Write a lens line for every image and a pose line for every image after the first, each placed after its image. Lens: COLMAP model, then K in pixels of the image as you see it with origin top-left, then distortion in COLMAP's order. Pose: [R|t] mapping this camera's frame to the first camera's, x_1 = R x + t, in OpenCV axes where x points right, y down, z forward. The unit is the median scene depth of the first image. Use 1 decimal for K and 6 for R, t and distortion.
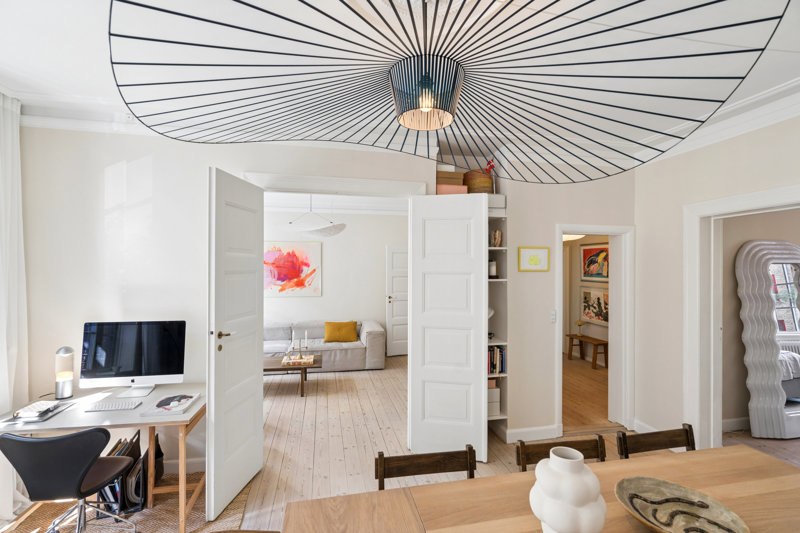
lens RADIAL K [[365.9, 0, 401.2], [0, 365.9, 267.4], [0, 0, 1]] dist [-0.003004, -0.000850]
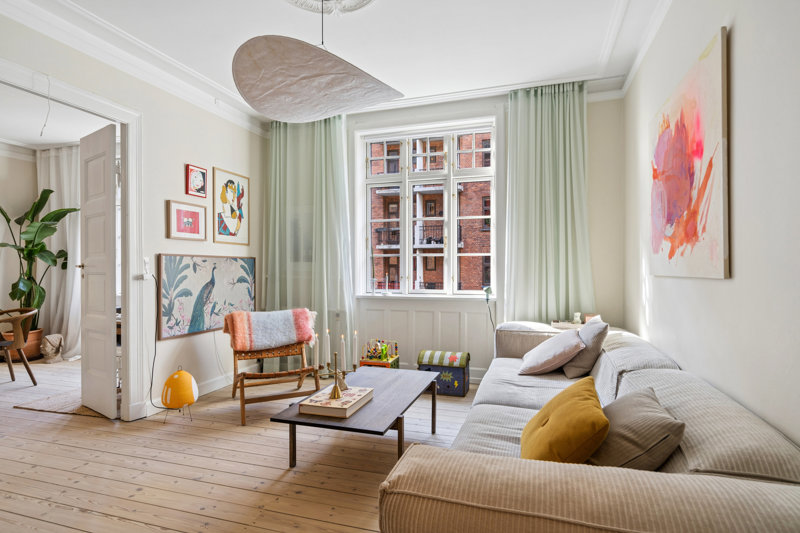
lens RADIAL K [[434.4, 0, 395.2], [0, 434.4, 264.2], [0, 0, 1]] dist [0.002590, -0.000477]
pose [[-0.500398, -0.000458, -0.865795, 0.134123], [0.008732, 0.999946, -0.005576, 0.094750], [0.865751, -0.010350, -0.500367, 1.309178]]
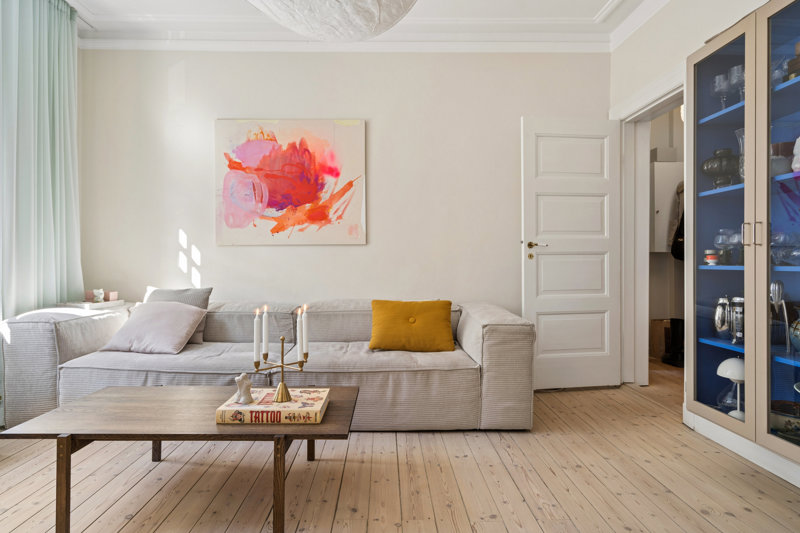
lens RADIAL K [[468.2, 0, 401.7], [0, 468.2, 264.7], [0, 0, 1]] dist [-0.006924, -0.000217]
pose [[0.984880, -0.000592, -0.173237, -0.110253], [0.002184, 0.999957, 0.008995, 0.133028], [0.173224, -0.009237, 0.984839, 0.629827]]
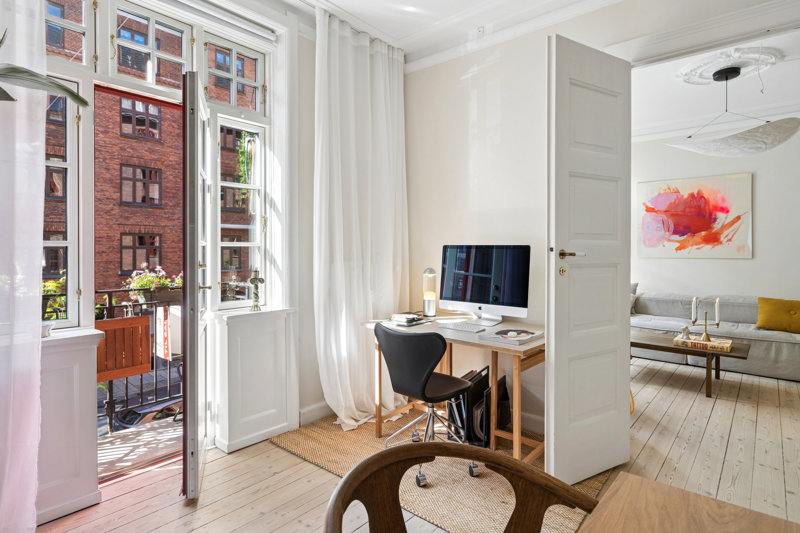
lens RADIAL K [[434.4, 0, 393.5], [0, 434.4, 249.2], [0, 0, 1]] dist [0.002590, -0.000477]
pose [[0.602847, 0.000398, -0.797857, 0.008225], [0.000630, 0.999999, 0.000975, 0.083711], [0.797857, -0.001091, 0.602846, 0.081937]]
